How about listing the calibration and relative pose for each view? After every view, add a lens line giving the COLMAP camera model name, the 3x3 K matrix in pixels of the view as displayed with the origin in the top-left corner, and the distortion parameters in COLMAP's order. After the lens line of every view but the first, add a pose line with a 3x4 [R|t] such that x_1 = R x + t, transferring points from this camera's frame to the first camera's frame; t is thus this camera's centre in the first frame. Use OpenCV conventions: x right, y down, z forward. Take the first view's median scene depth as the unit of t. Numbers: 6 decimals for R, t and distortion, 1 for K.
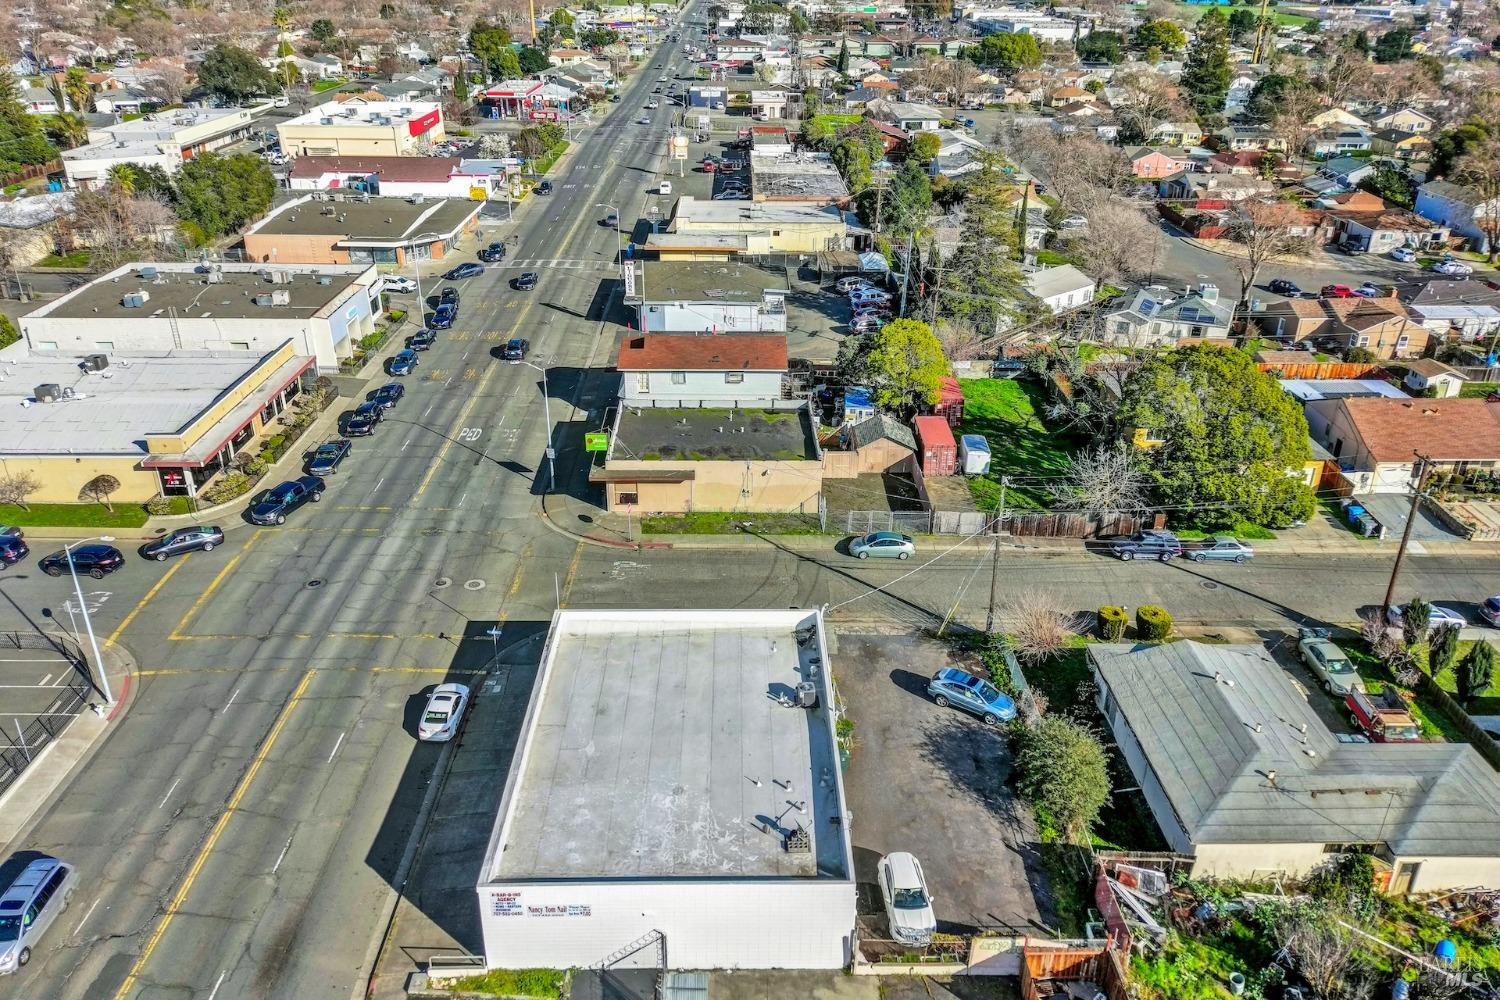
lens RADIAL K [[1111.0, 0, 752.0], [0, 1111.0, 495.1], [0, 0, 1]] dist [0.094278, -0.125288]
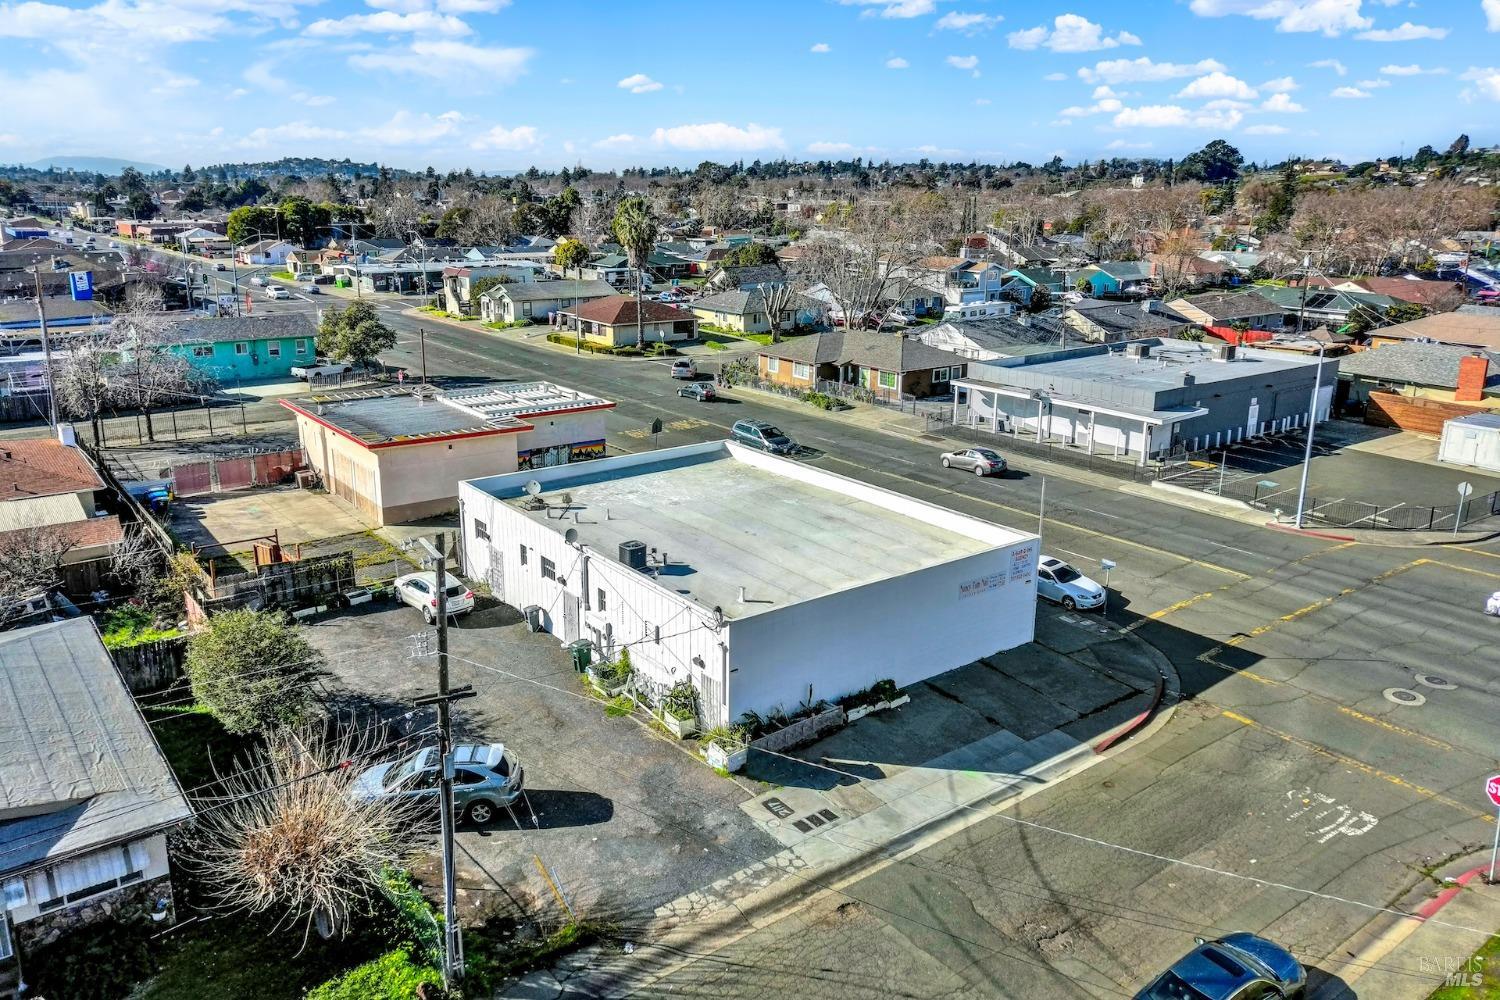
lens RADIAL K [[1108.3, 0, 756.6], [0, 1108.3, 495.6], [0, 0, 1]] dist [0.091687, -0.138691]
pose [[-0.801551, 0.145746, -0.579891, 0.354779], [-0.272545, 0.774168, 0.571299, -0.257732], [0.532198, 0.615972, -0.580813, 1.283725]]
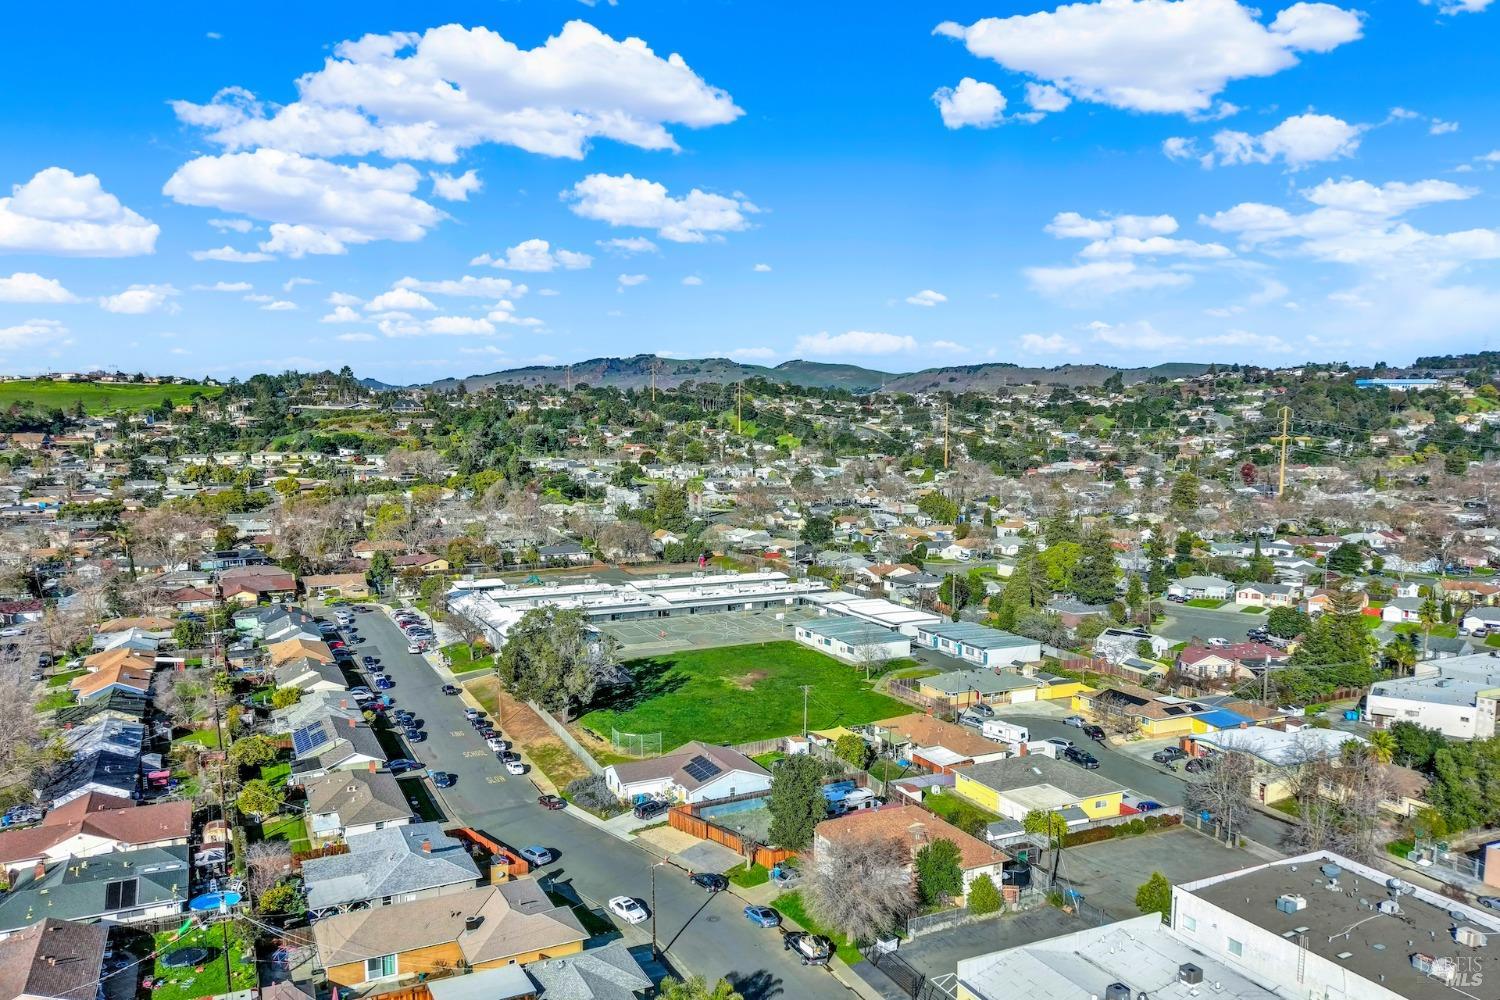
lens RADIAL K [[1115.1, 0, 756.4], [0, 1115.1, 539.7], [0, 0, 1]] dist [0.113304, -0.184830]
pose [[0.423613, 0.089201, -0.901440, 0.169965], [-0.387607, 0.917285, -0.091379, -0.342049], [0.818726, 0.388114, 0.423149, 0.209694]]
